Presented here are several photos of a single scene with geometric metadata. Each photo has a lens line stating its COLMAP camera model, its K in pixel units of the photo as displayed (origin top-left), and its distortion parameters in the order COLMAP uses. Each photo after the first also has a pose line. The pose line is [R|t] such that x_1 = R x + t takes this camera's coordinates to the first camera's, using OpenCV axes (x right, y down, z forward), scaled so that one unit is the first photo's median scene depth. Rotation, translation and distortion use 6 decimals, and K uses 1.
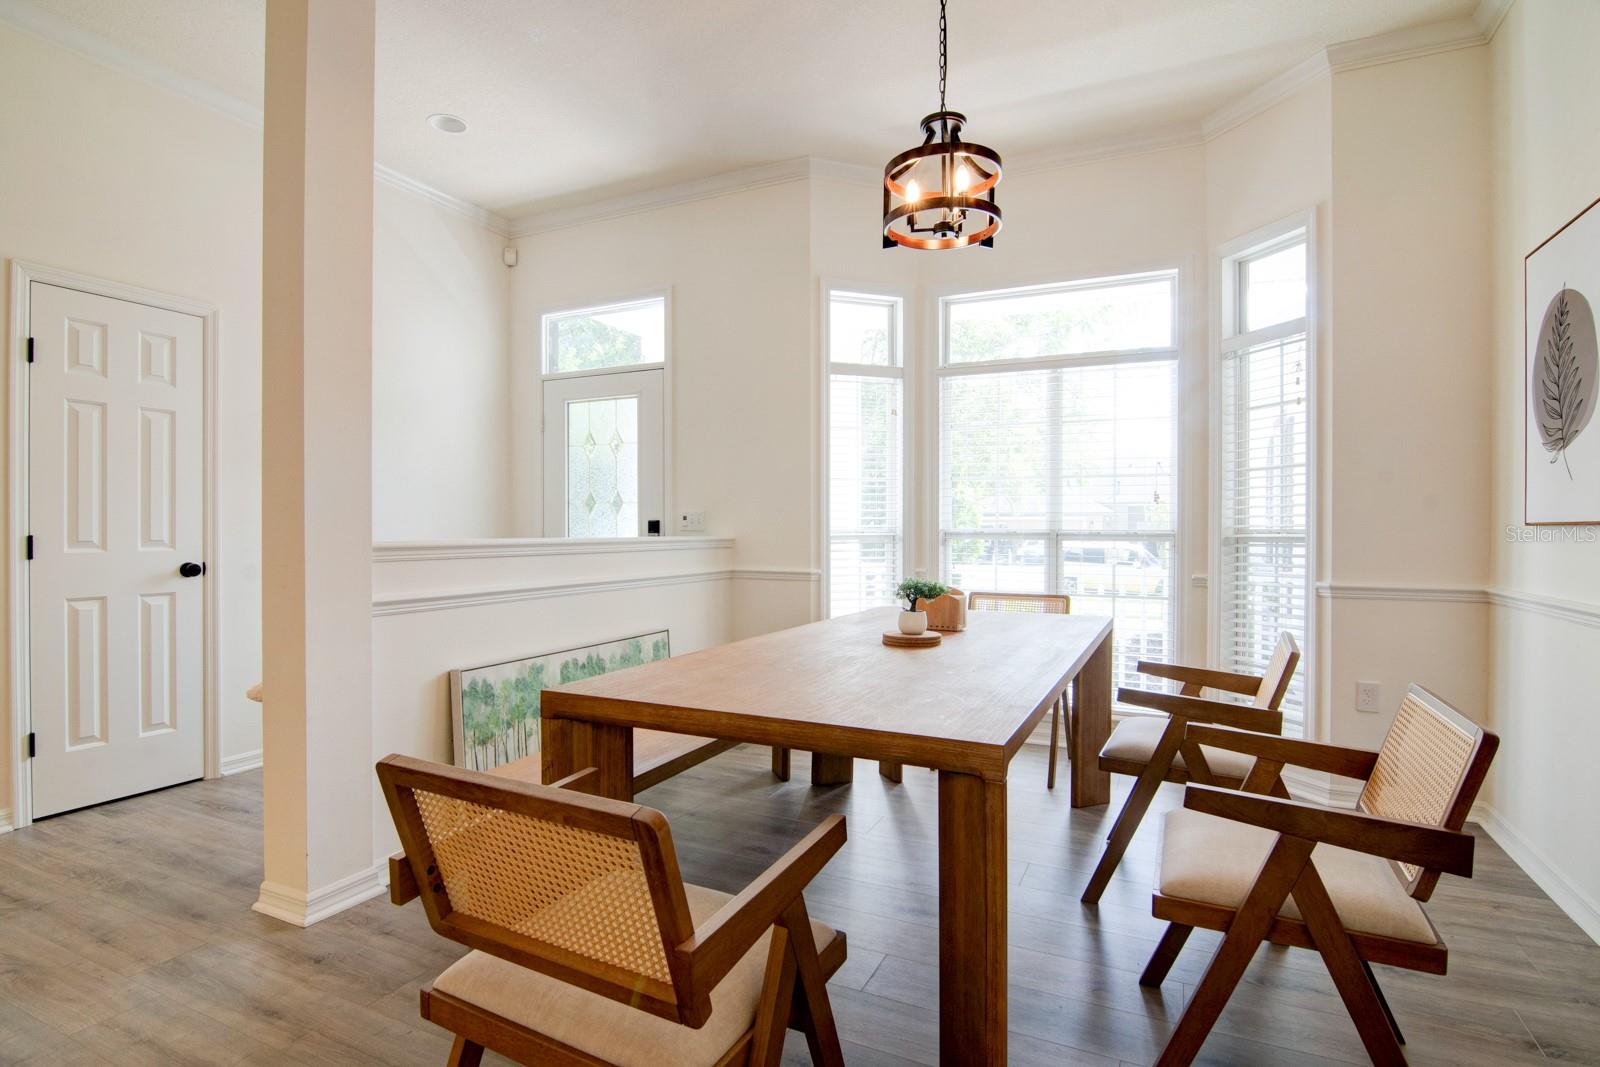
lens RADIAL K [[806.5, 0, 794.7], [0, 806.5, 534.5], [0, 0, 1]] dist [-0.000366, -0.012308]
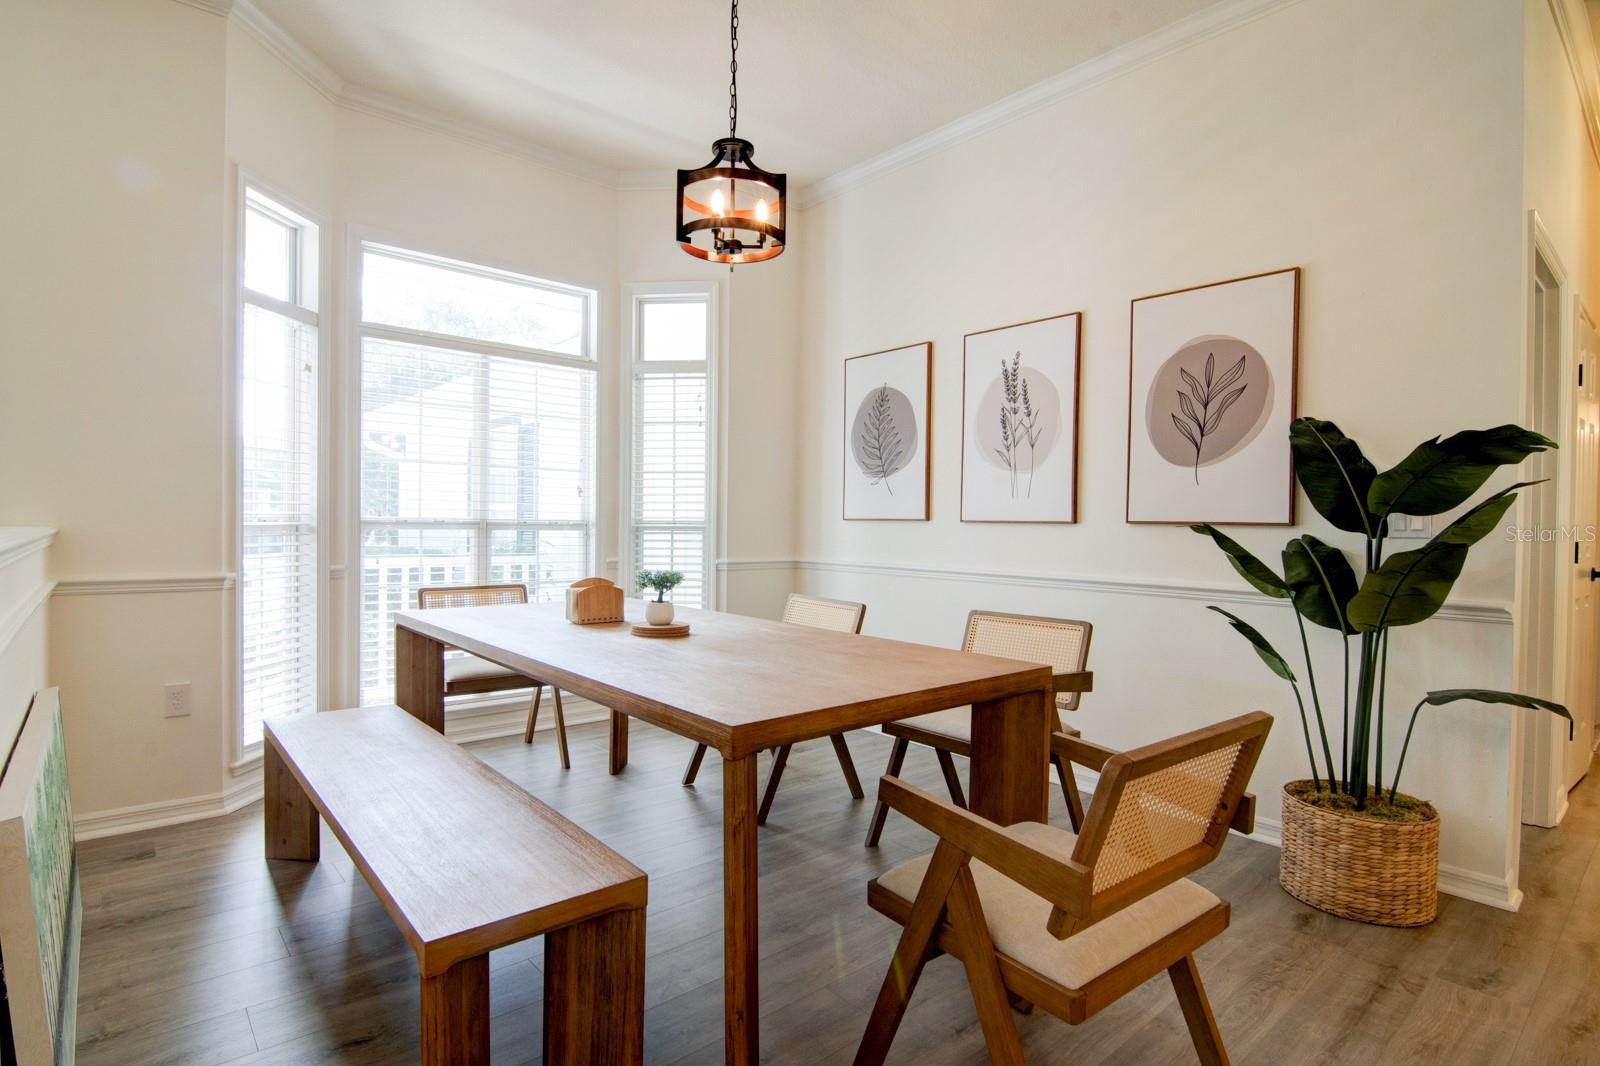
lens RADIAL K [[806.5, 0, 794.7], [0, 806.5, 534.0], [0, 0, 1]] dist [-0.000366, -0.012308]
pose [[0.407988, -0.012539, 0.912901, -0.423678], [-0.005074, 0.999859, 0.016001, -0.005226], [-0.912973, -0.011160, 0.407867, 0.254997]]
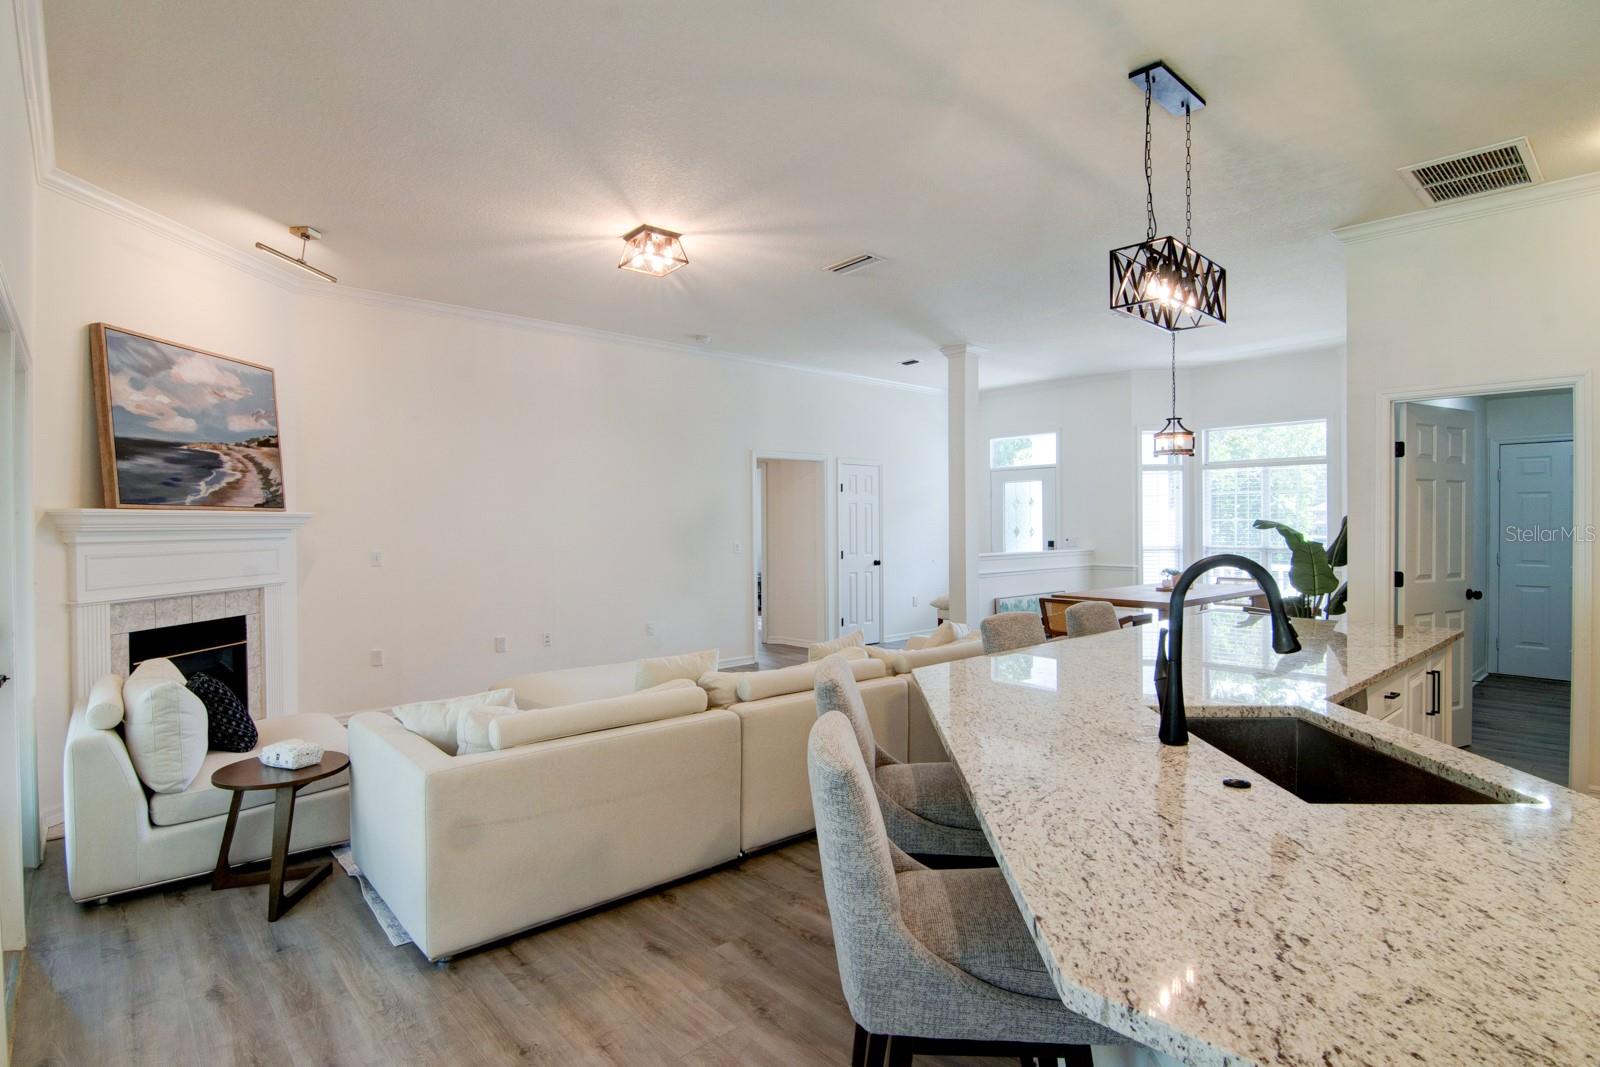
lens RADIAL K [[806.5, 0, 794.7], [0, 806.5, 534.5], [0, 0, 1]] dist [-0.000366, -0.012308]
pose [[0.922559, -0.002728, -0.385847, 0.018050], [0.004991, 0.999976, 0.004863, -0.052711], [0.385825, -0.006412, 0.922550, -1.277237]]
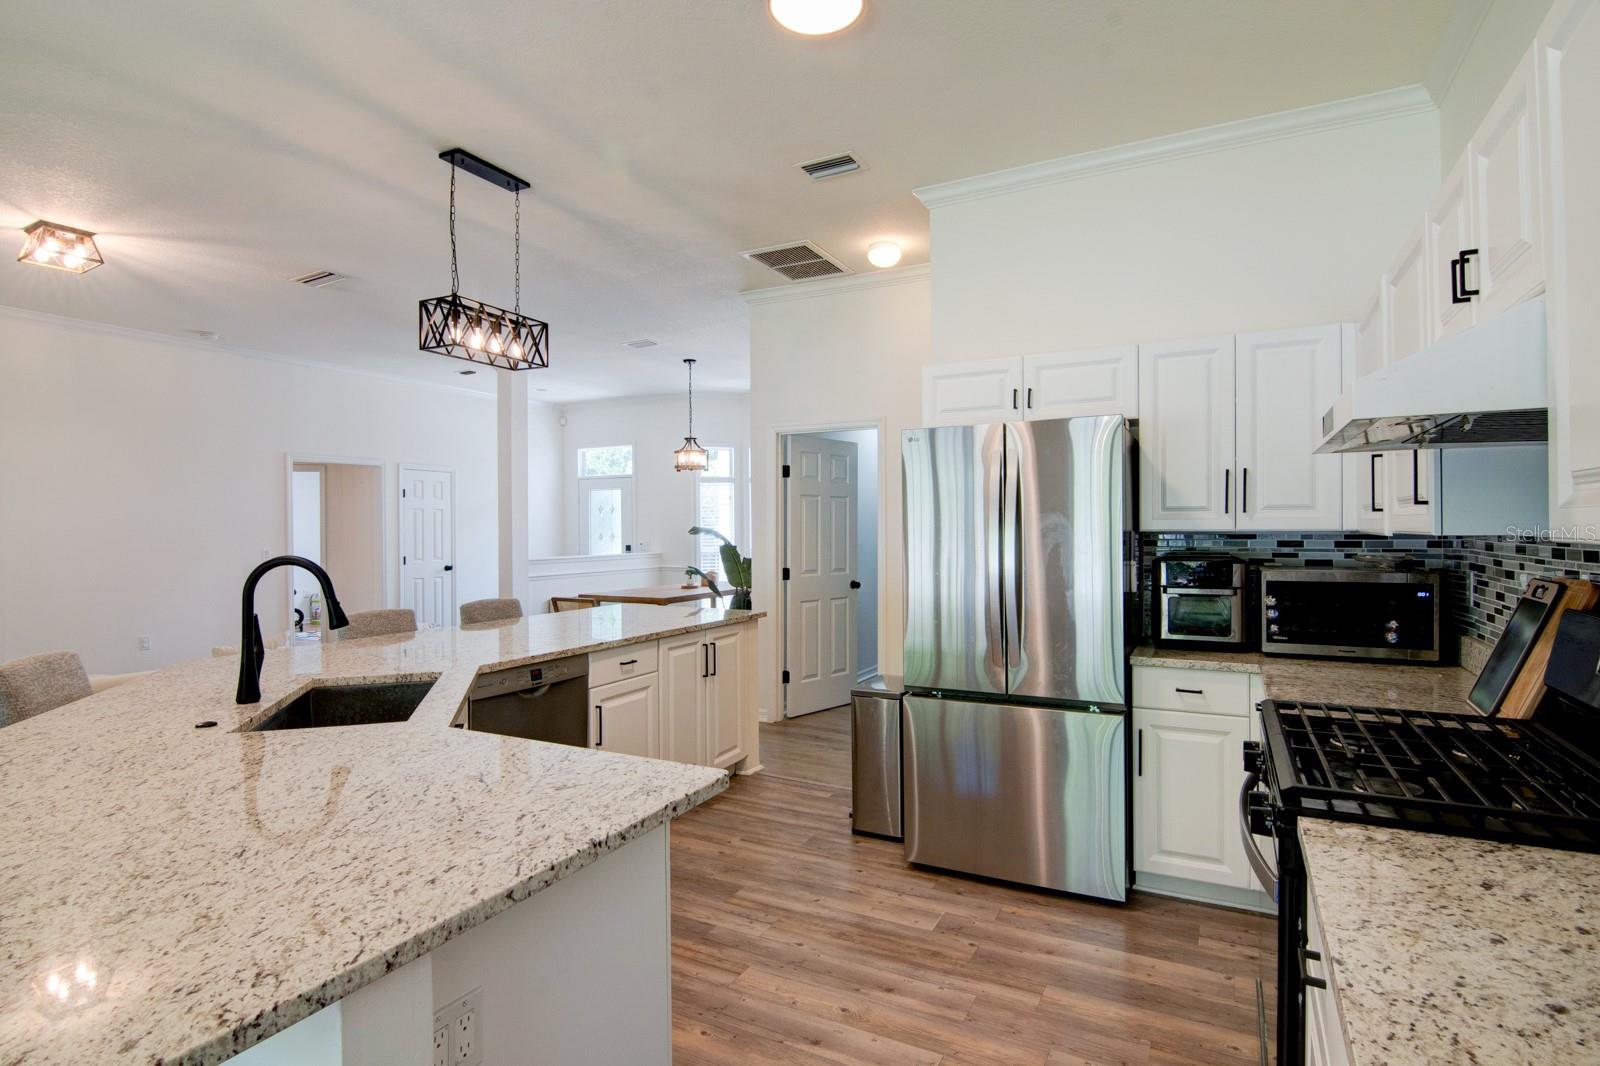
lens RADIAL K [[806.5, 0, 794.7], [0, 806.5, 534.0], [0, 0, 1]] dist [-0.000366, -0.012308]
pose [[0.998921, -0.007355, -0.045853, 0.429732], [0.007413, 0.999972, 0.001090, -0.052539], [0.045844, -0.001429, 0.998948, -1.337069]]
